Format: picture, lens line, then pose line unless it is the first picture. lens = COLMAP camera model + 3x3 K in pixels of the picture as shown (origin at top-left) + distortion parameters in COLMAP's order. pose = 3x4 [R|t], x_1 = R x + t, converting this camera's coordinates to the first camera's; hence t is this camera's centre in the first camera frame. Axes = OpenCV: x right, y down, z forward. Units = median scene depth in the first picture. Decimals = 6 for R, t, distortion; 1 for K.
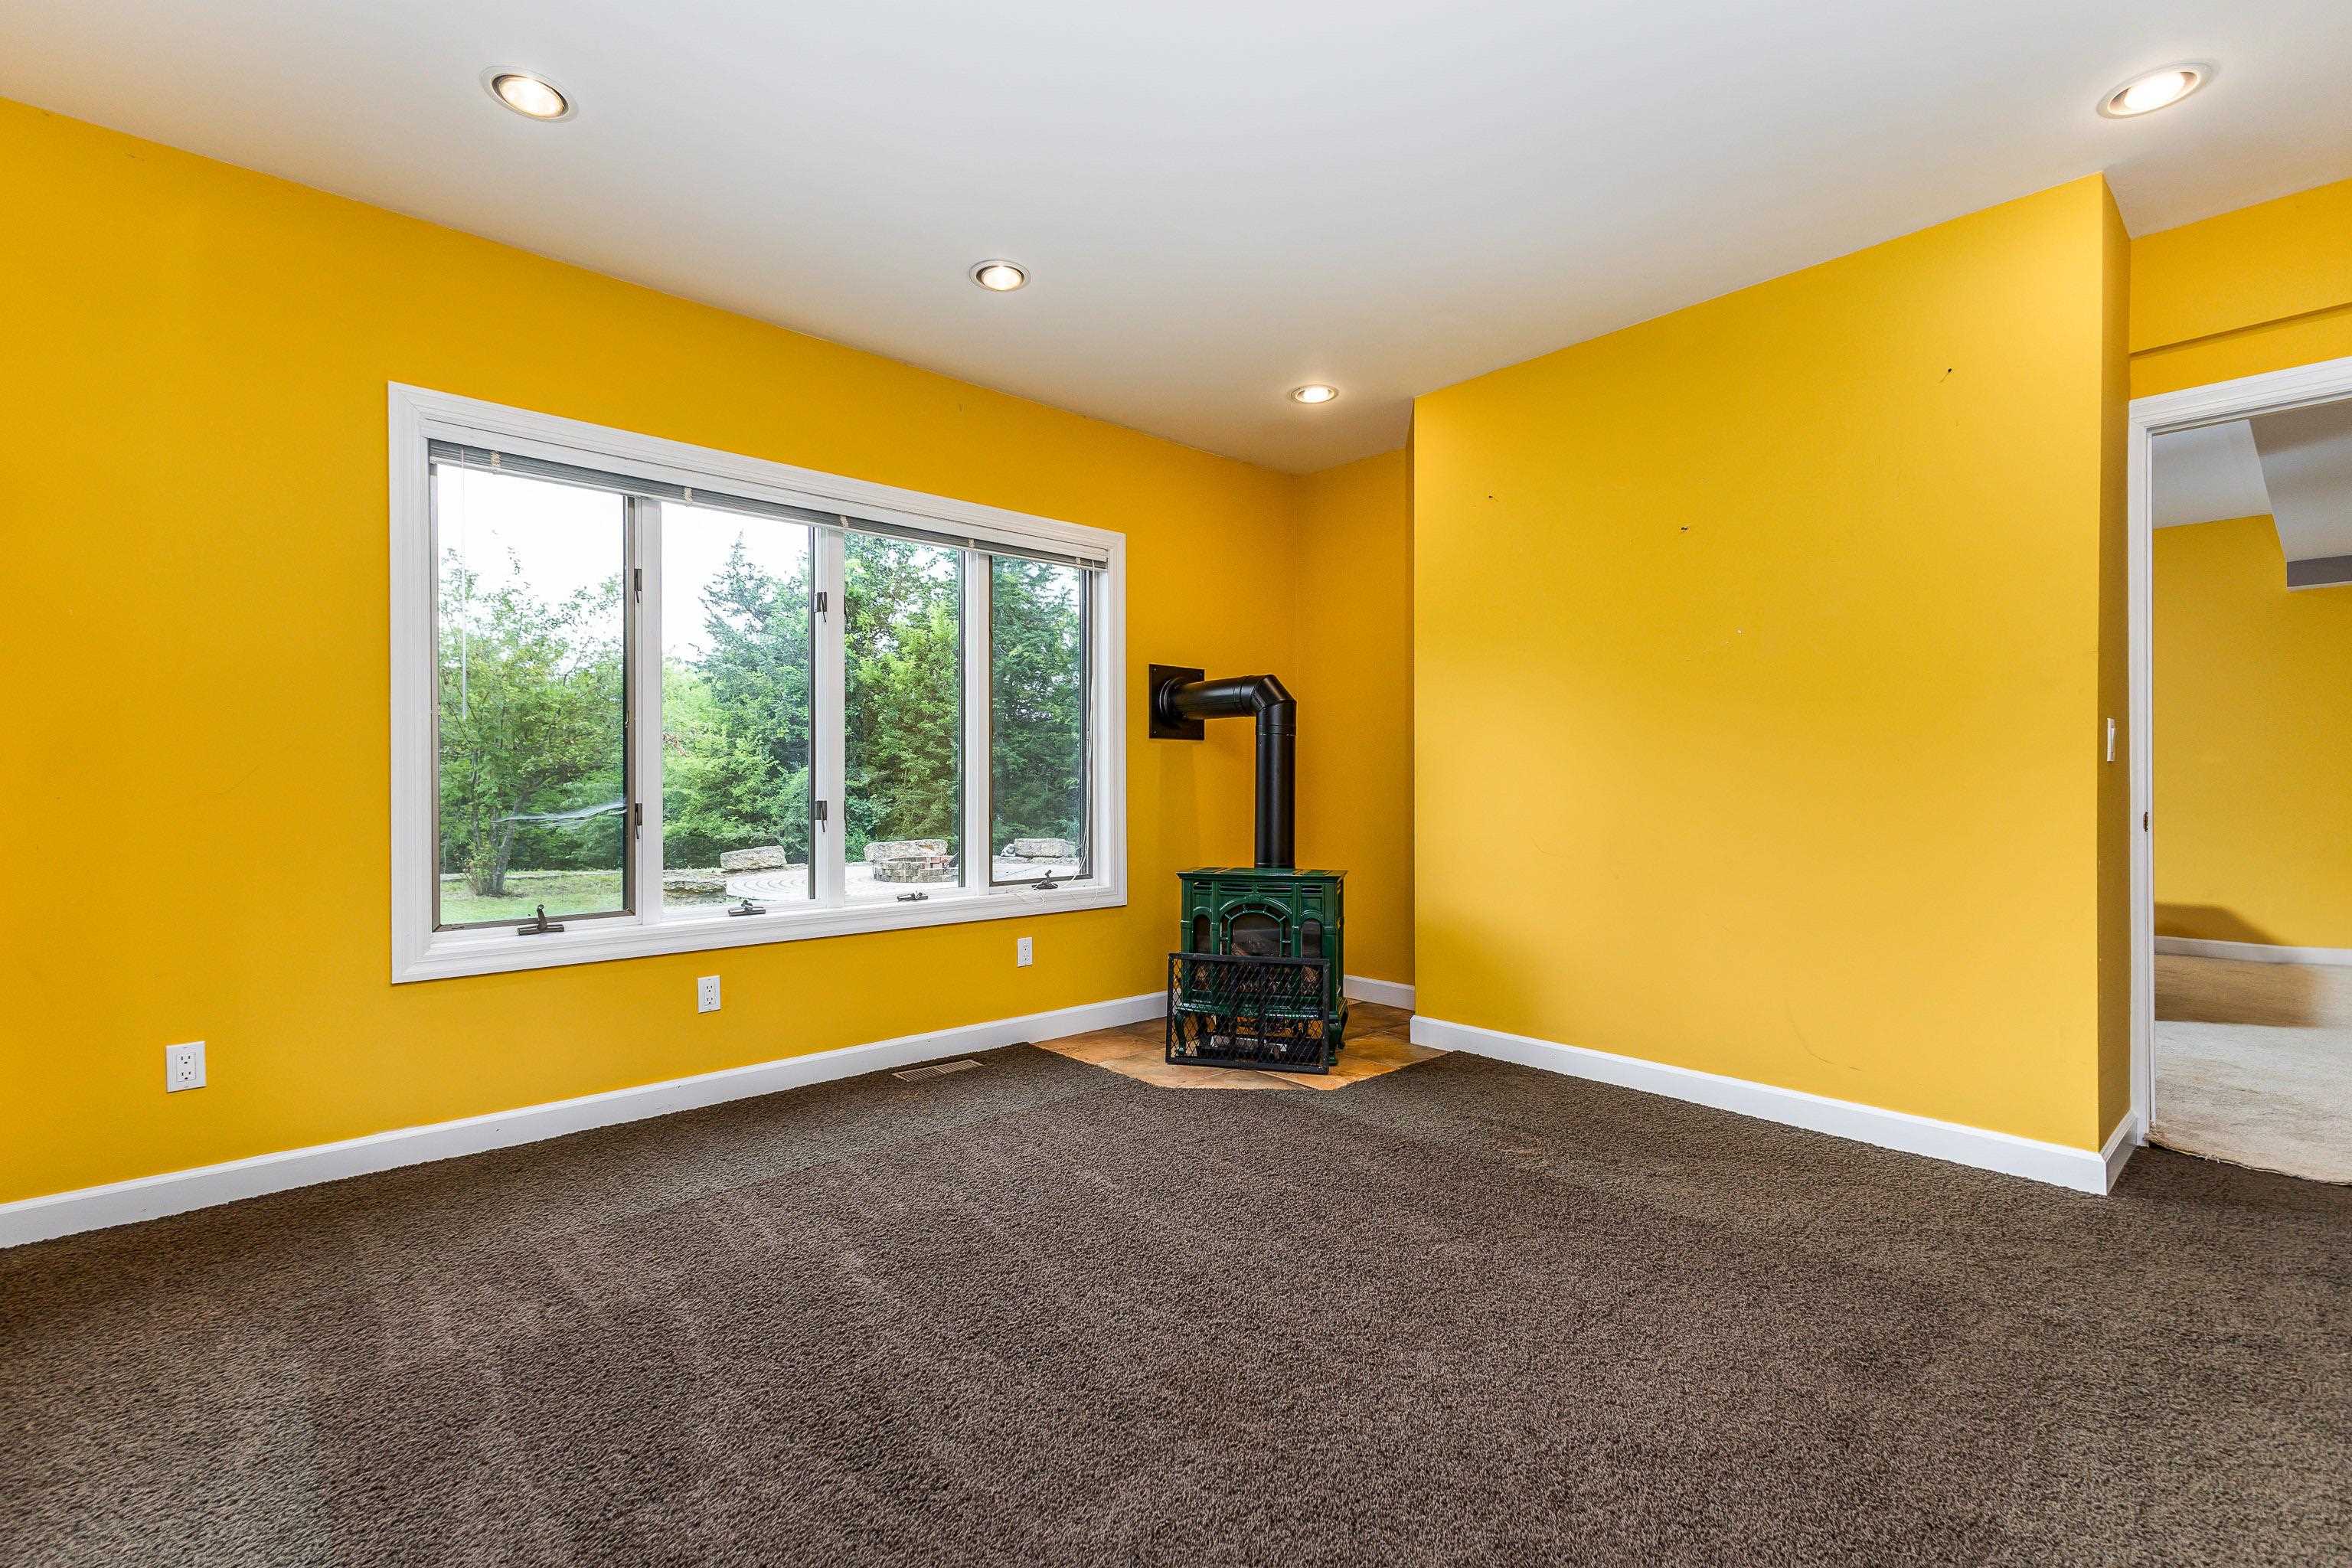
lens RADIAL K [[1021.6, 0, 1173.3], [0, 1021.6, 790.7], [0, 0, 1]] dist [-0.000637, 0.000029]
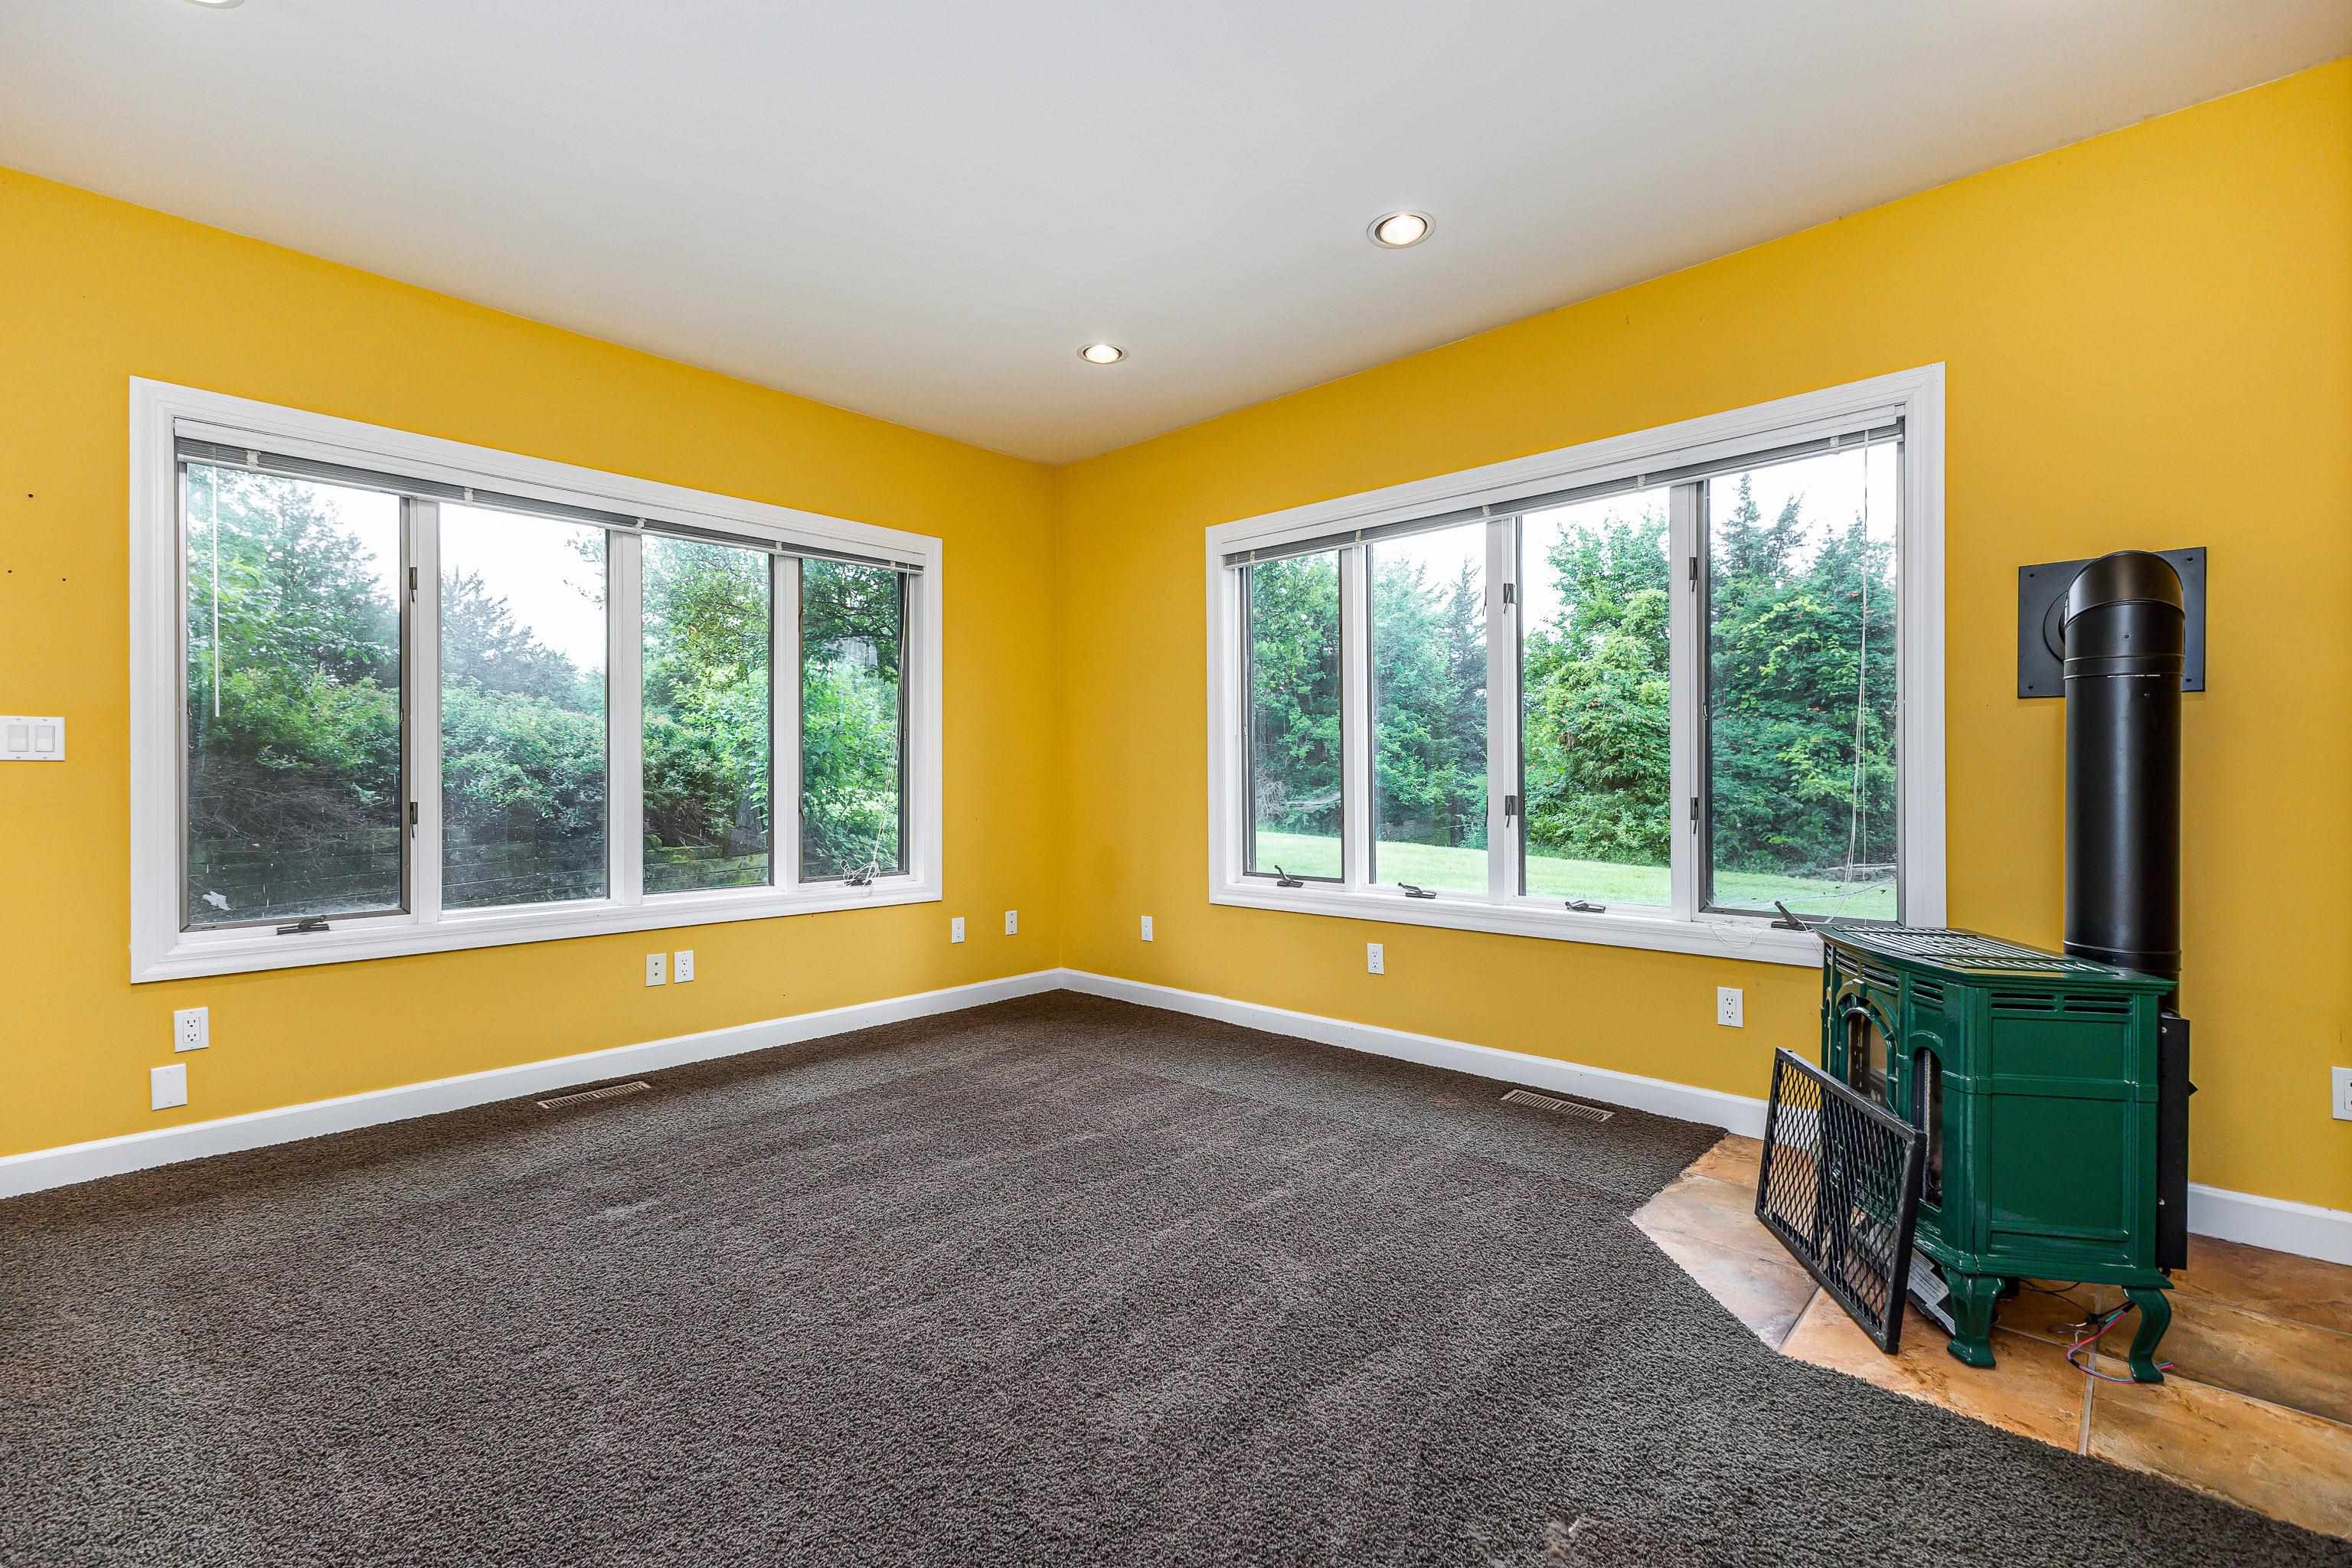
lens RADIAL K [[1032.0, 0, 1176.0], [0, 1032.0, 784.0], [0, 0, 1]] dist [0.001047, 0.000227]
pose [[0.093548, 0.007023, -0.995590, 0.651898], [-0.007459, 0.999952, 0.006353, -0.005020], [0.995587, 0.006831, 0.093596, 0.624902]]
